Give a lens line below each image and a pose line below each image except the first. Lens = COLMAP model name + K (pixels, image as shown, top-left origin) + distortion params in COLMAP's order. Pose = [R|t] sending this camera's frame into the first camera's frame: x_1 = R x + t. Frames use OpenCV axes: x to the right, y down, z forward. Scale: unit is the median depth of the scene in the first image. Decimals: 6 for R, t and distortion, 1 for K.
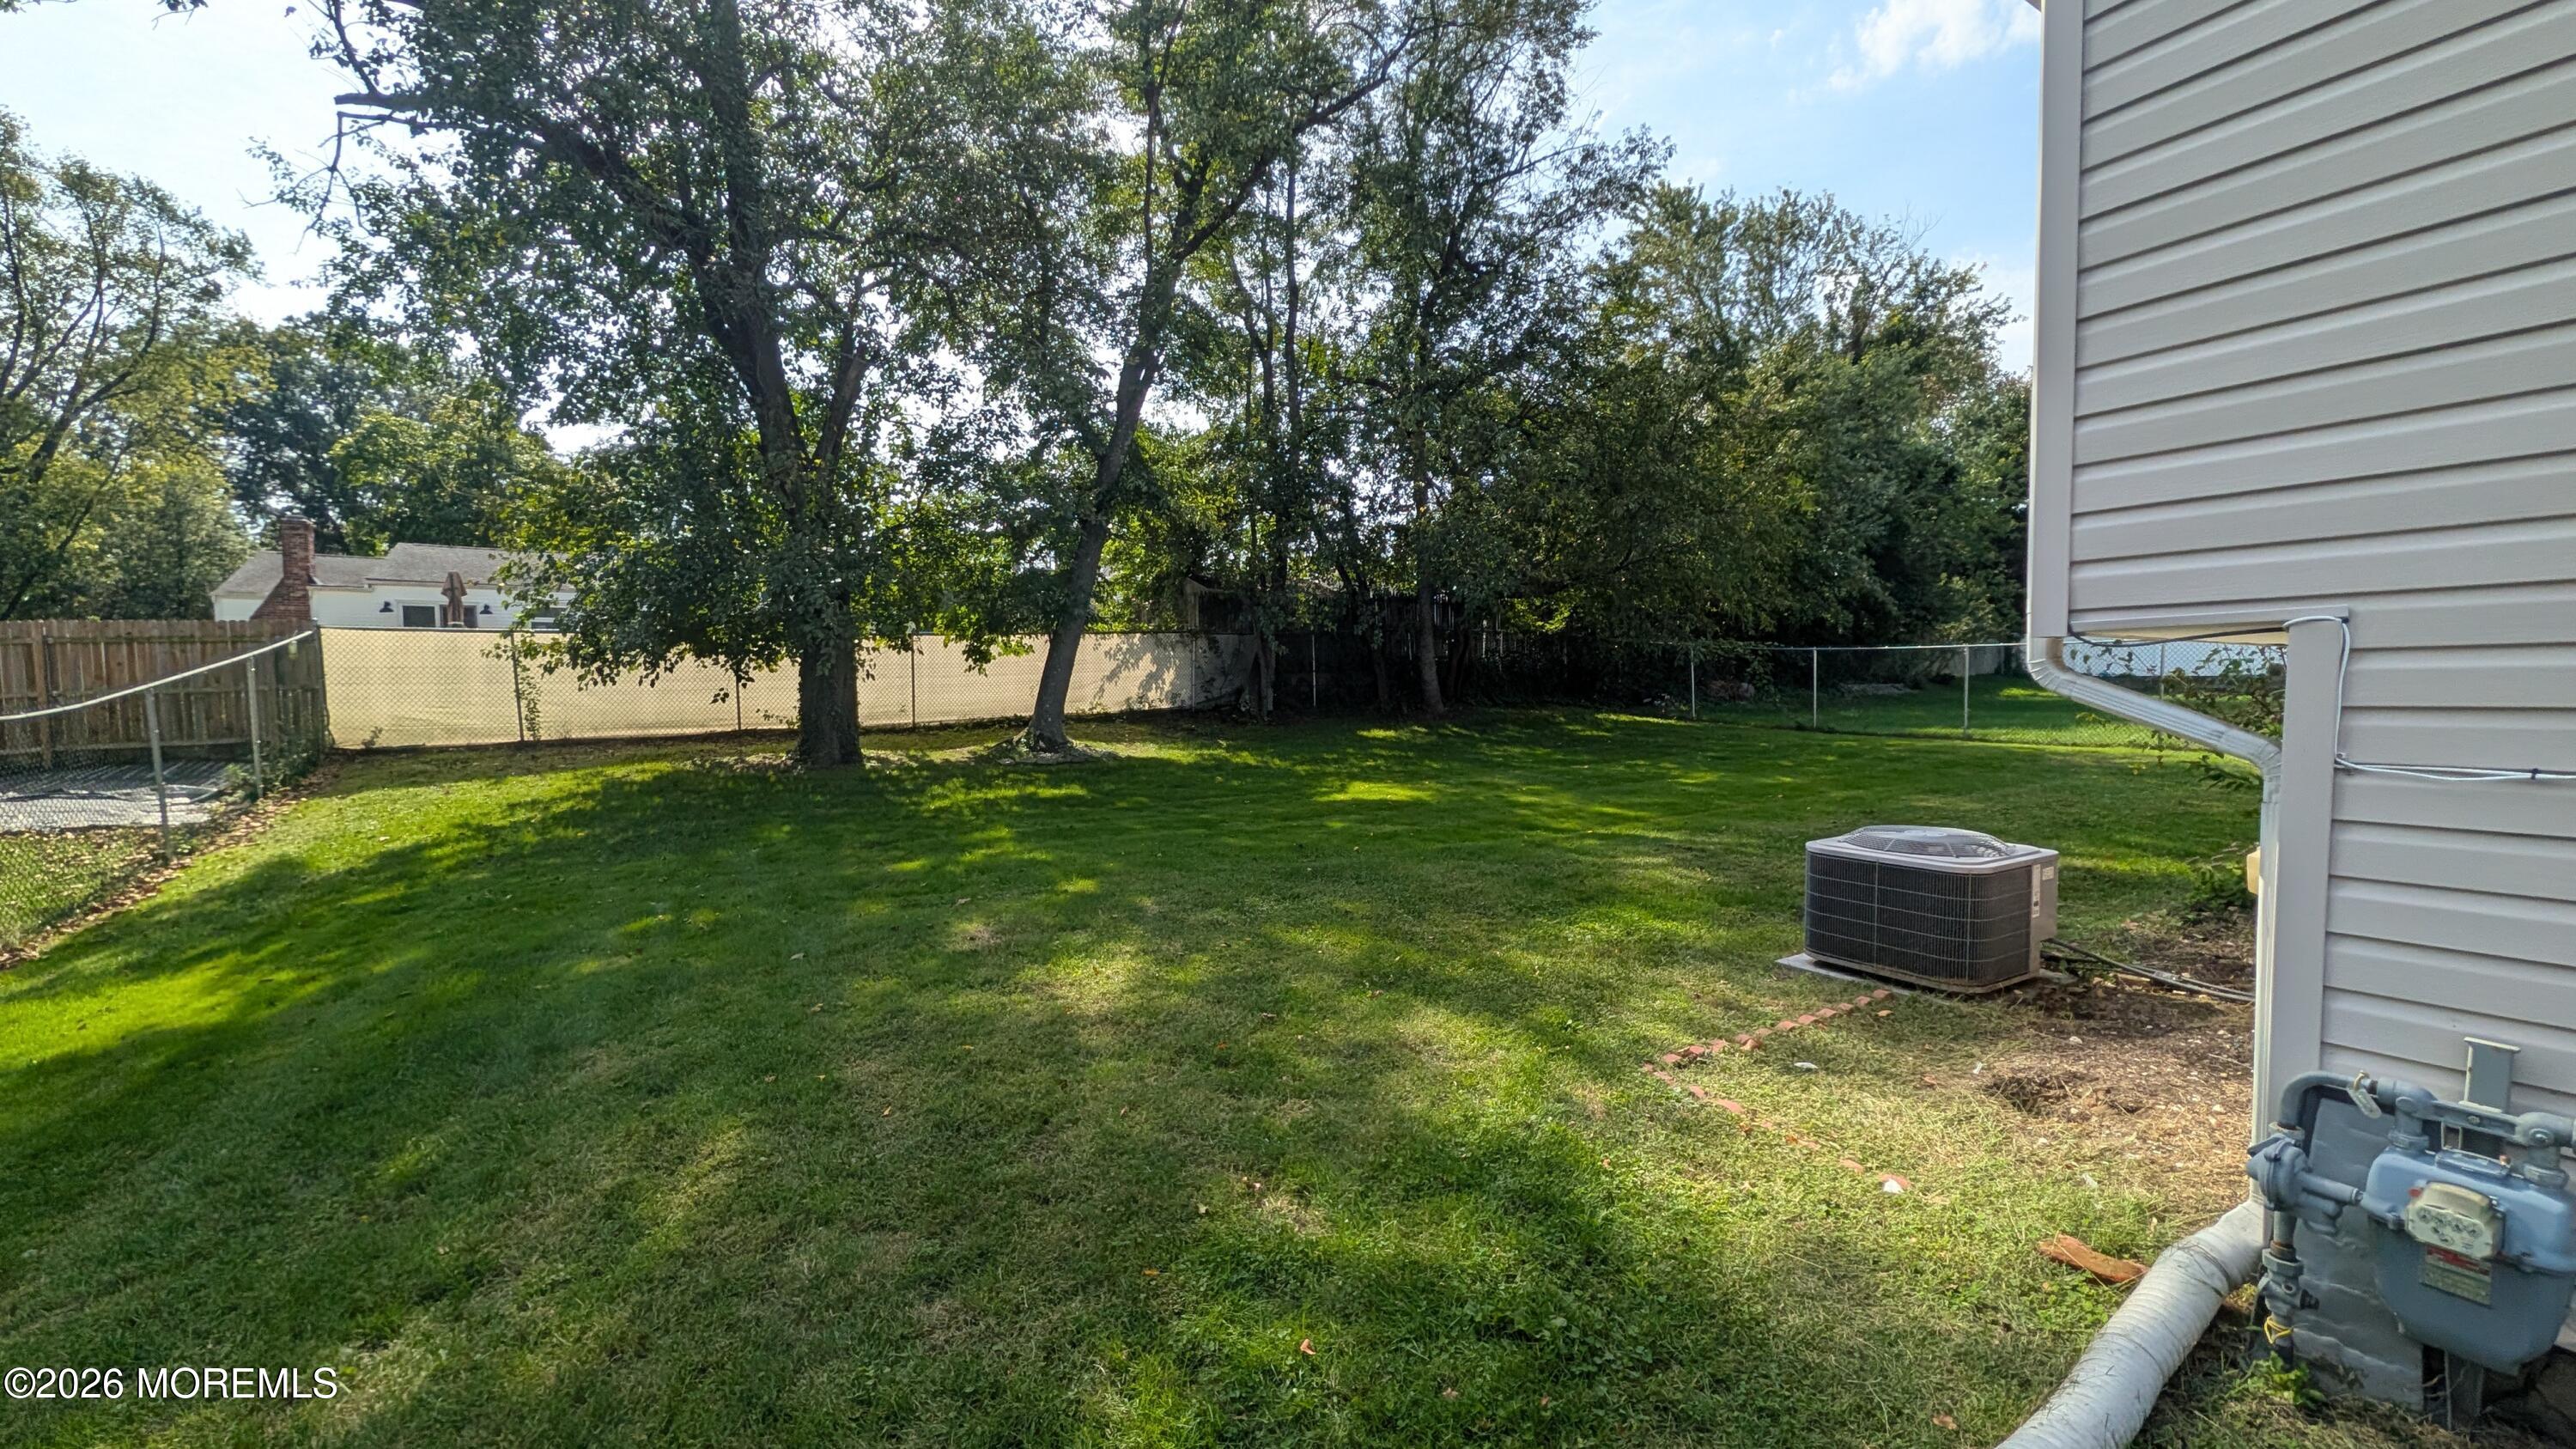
lens RADIAL K [[987.9, 0, 1288.0], [0, 987.9, 724.5], [0, 0, 1]] dist [0.004904, -0.000548]
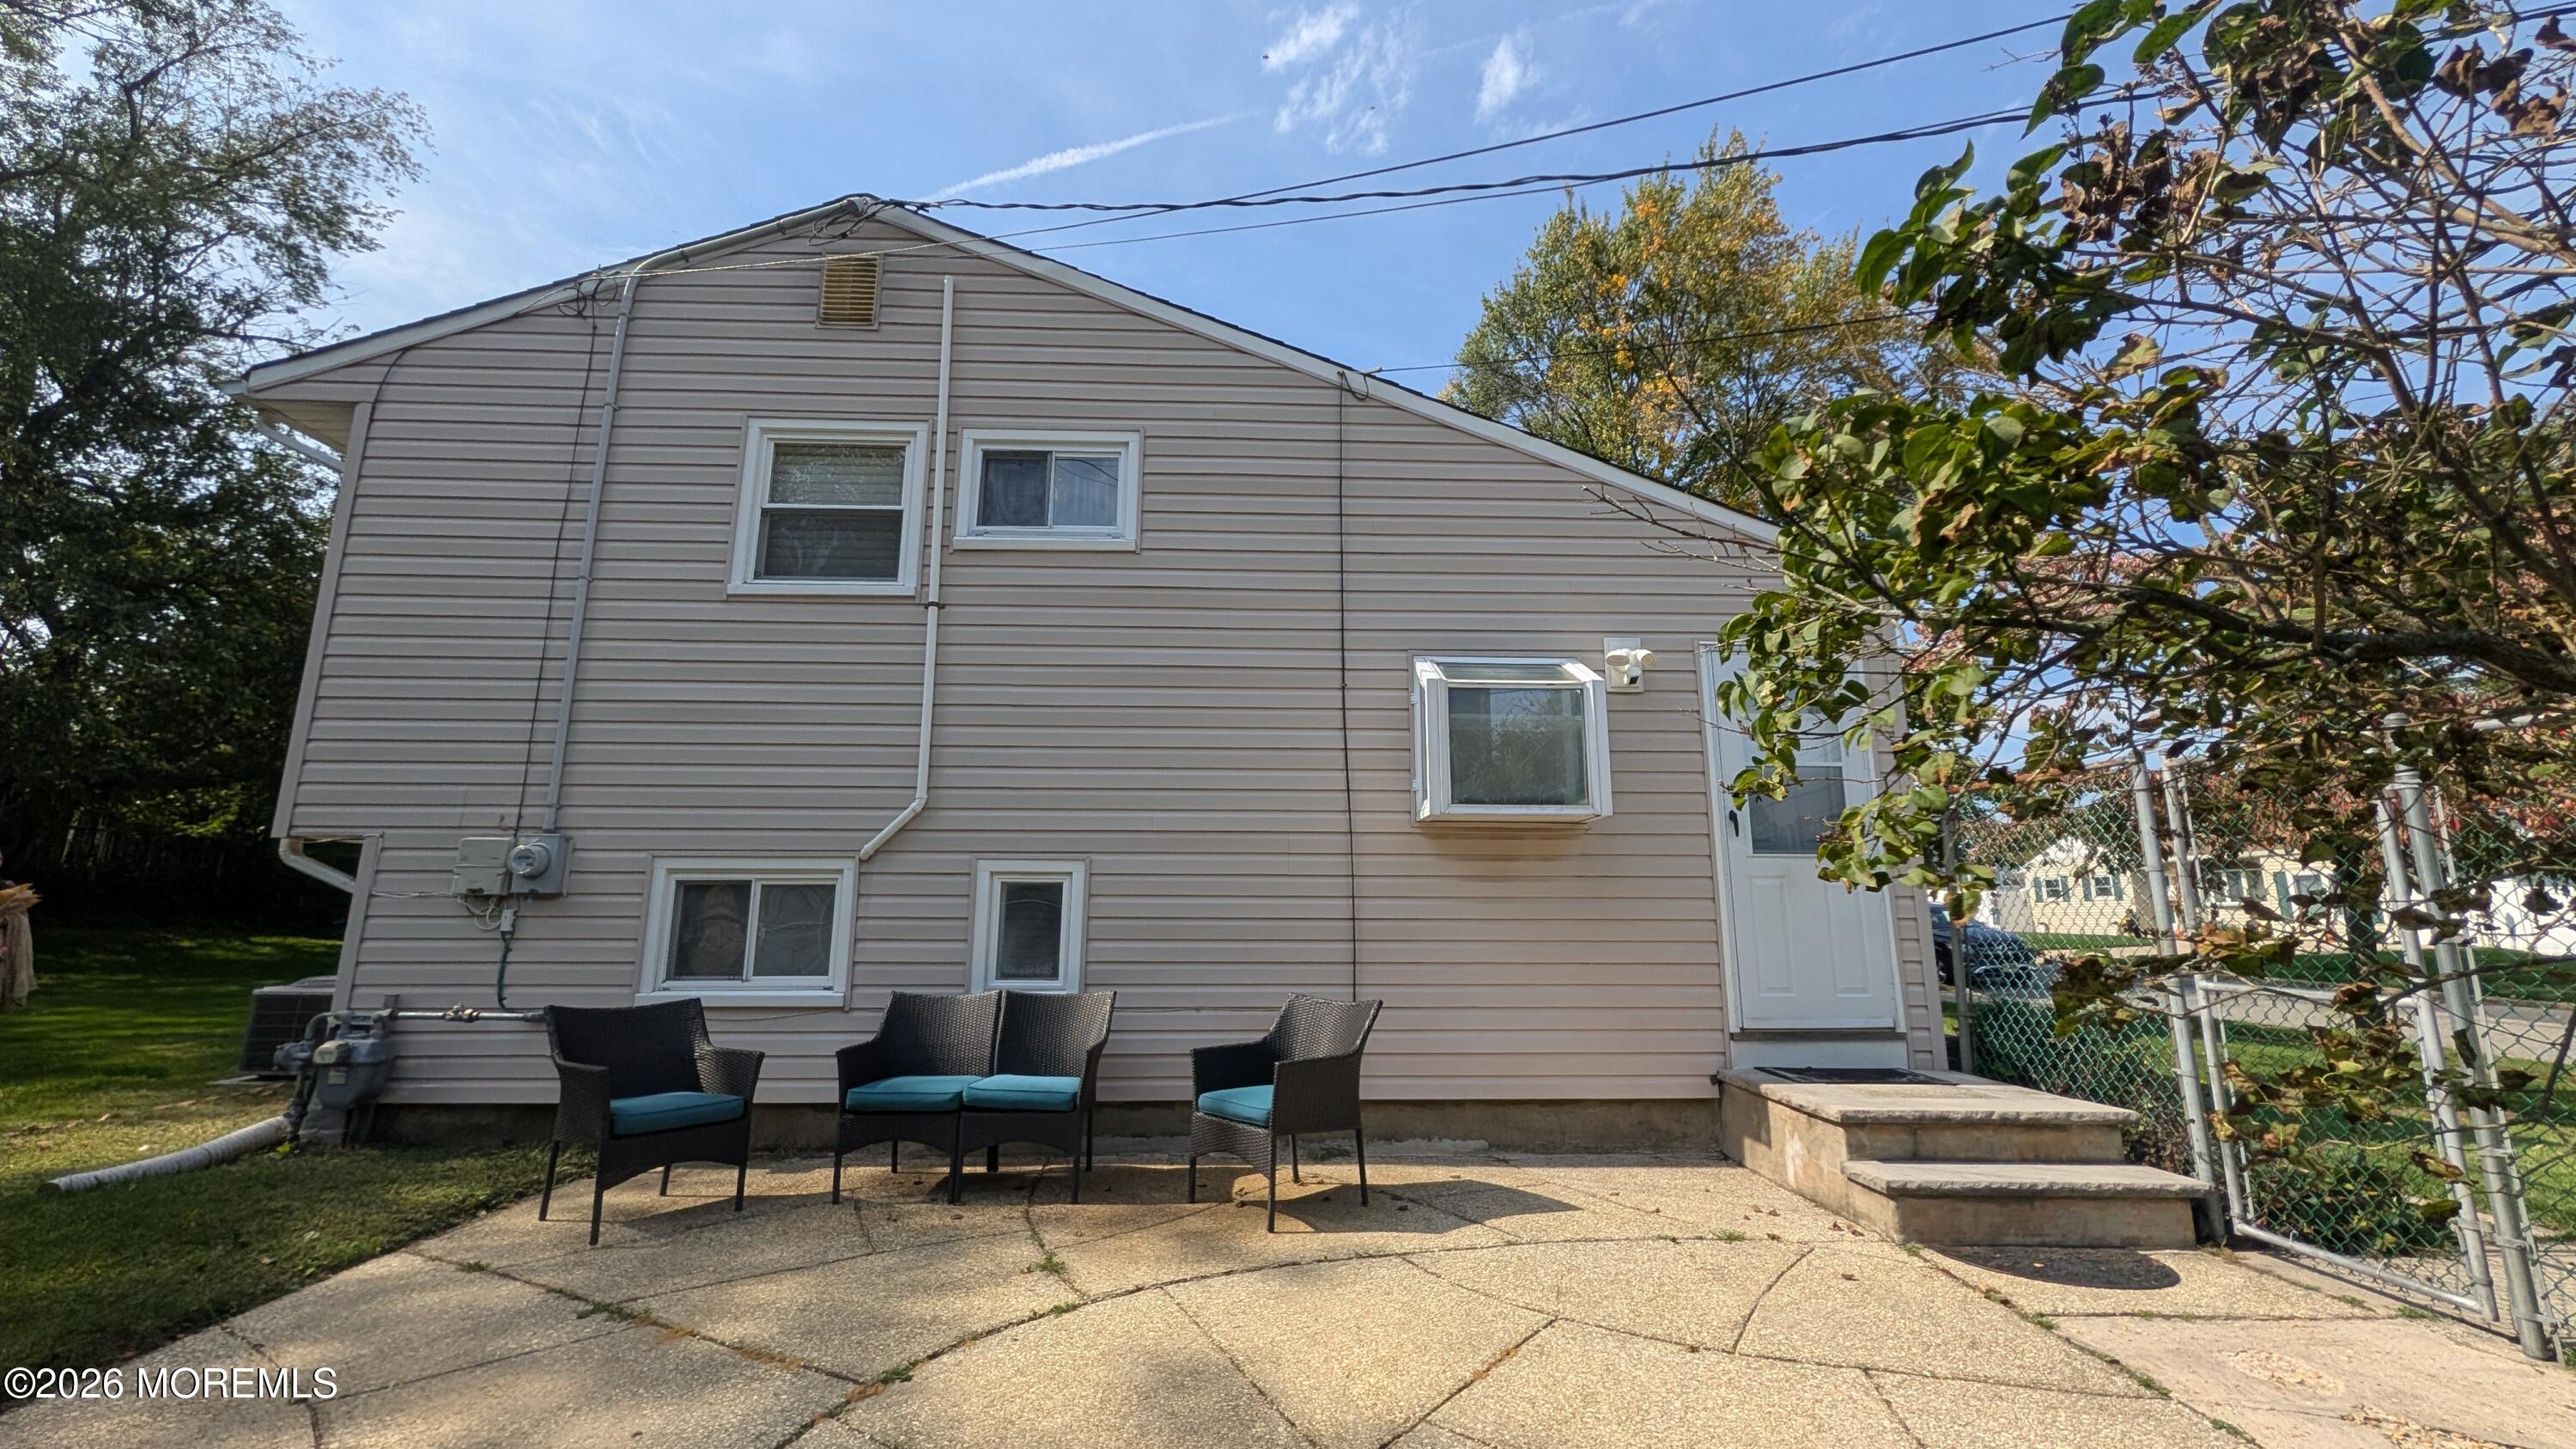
lens RADIAL K [[987.9, 0, 1288.0], [0, 987.9, 724.5], [0, 0, 1]] dist [0.004904, -0.000548]
pose [[0.492357, 0.179908, 0.851597, -0.005587], [0.024534, 0.975148, -0.220194, 0.027484], [-0.870048, 0.129307, 0.475706, -0.267412]]
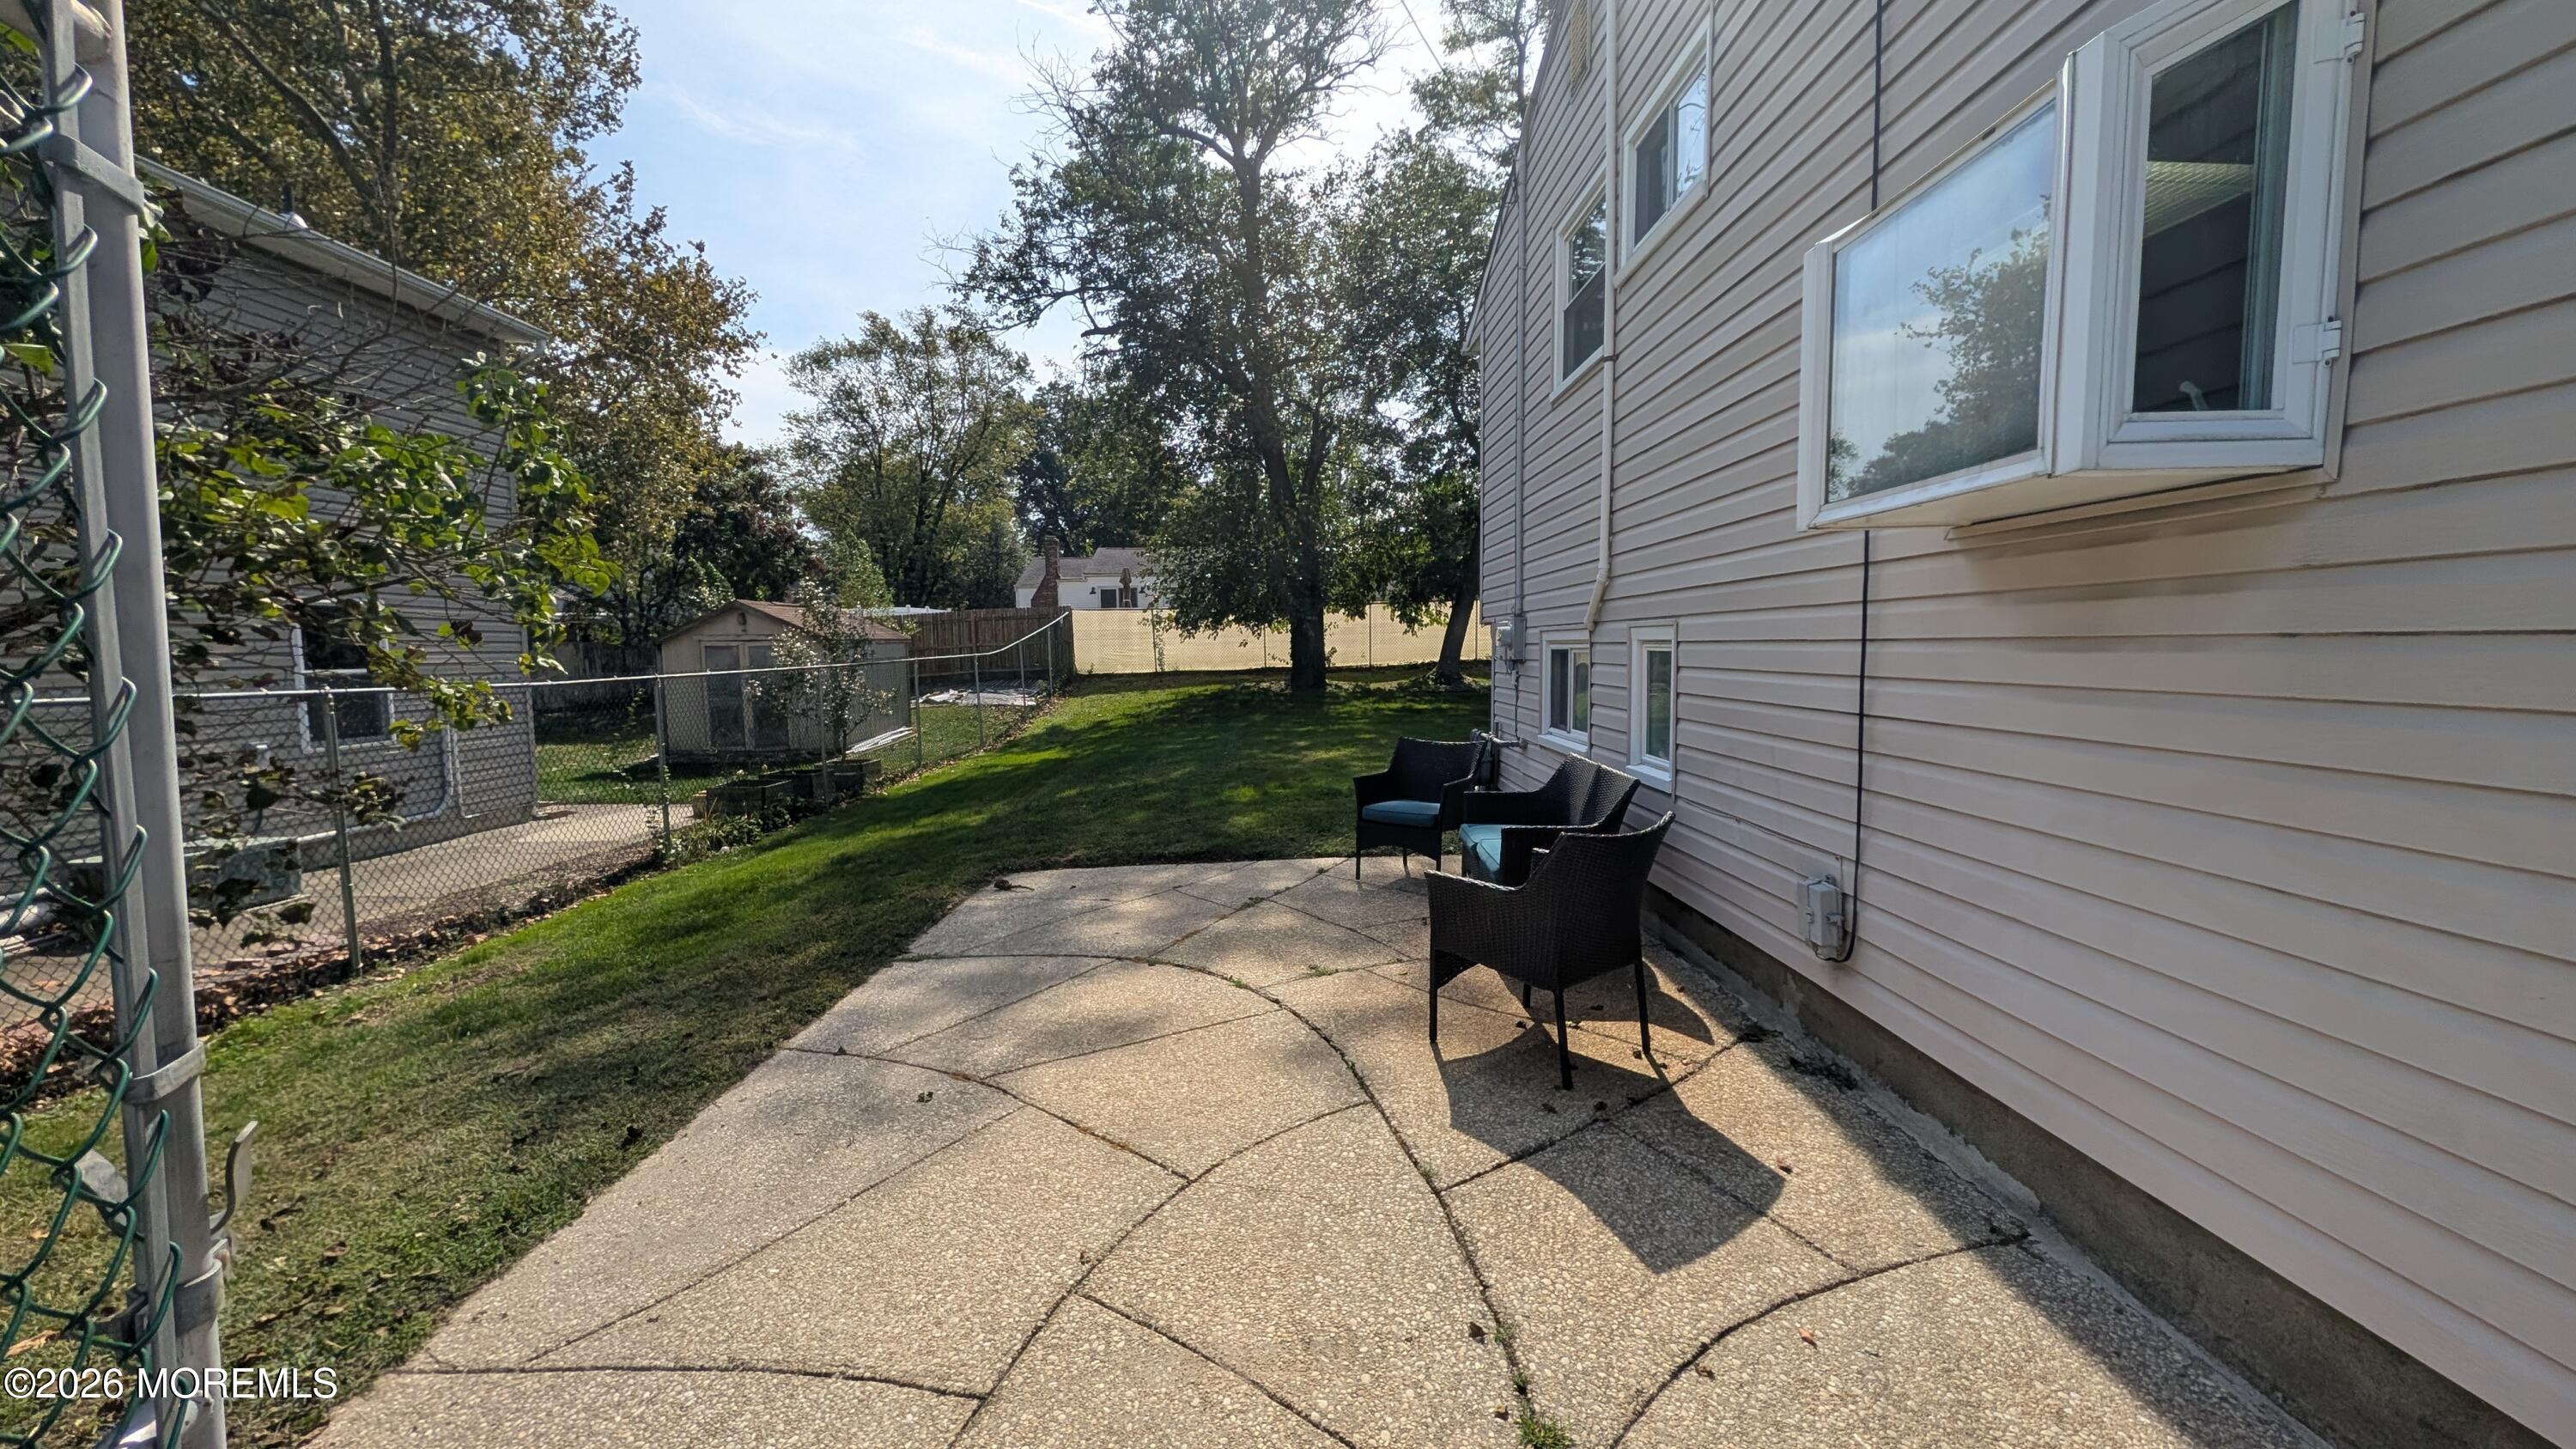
lens RADIAL K [[989.9, 0, 1287.4], [0, 989.9, 723.4], [0, 0, 1]] dist [-0.001148, 0.002178]
pose [[0.859454, 0.039466, -0.509688, 0.278847], [-0.015662, 0.998580, 0.050912, 0.013152], [0.510974, -0.035774, 0.858852, -0.334914]]
